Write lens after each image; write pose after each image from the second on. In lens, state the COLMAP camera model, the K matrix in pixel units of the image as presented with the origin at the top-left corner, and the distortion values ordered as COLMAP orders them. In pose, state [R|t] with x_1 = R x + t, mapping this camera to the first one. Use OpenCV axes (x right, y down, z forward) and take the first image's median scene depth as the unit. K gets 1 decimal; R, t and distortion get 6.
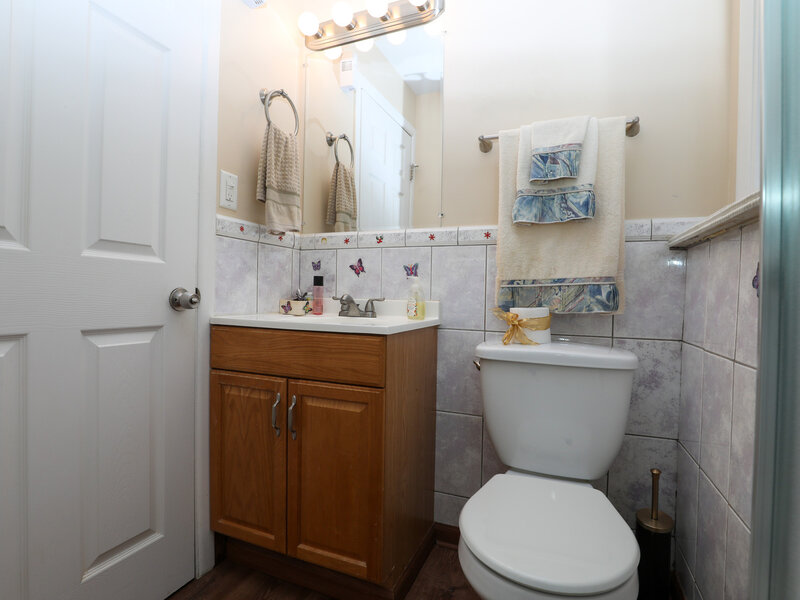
lens RADIAL K [[414.2, 0, 400.0], [0, 414.2, 300.0], [0, 0, 1]] dist [-0.028732, 0.001665]
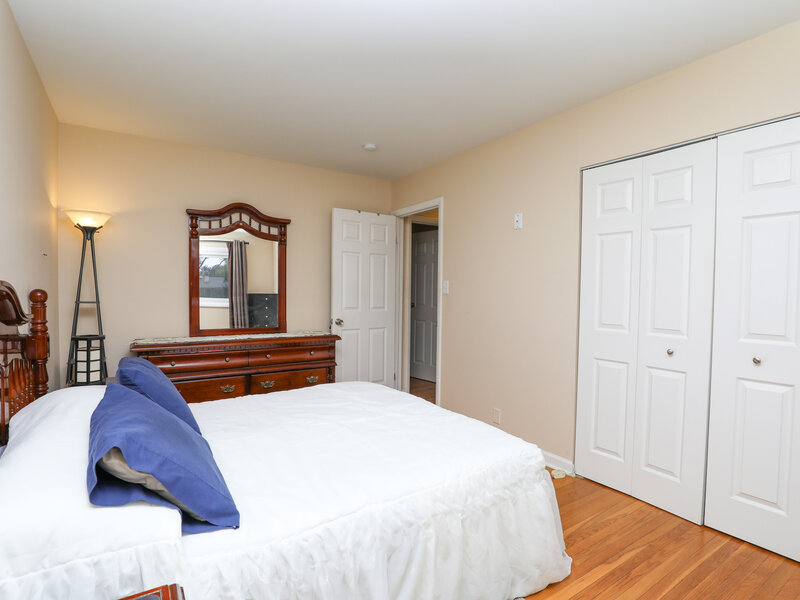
lens RADIAL K [[414.2, 0, 400.0], [0, 414.2, 300.0], [0, 0, 1]] dist [-0.028732, 0.001665]
pose [[-0.566943, -0.003725, -0.823749, 0.841161], [-0.031262, 0.999367, 0.016998, -0.131399], [0.823164, 0.035389, -0.566700, 0.325432]]
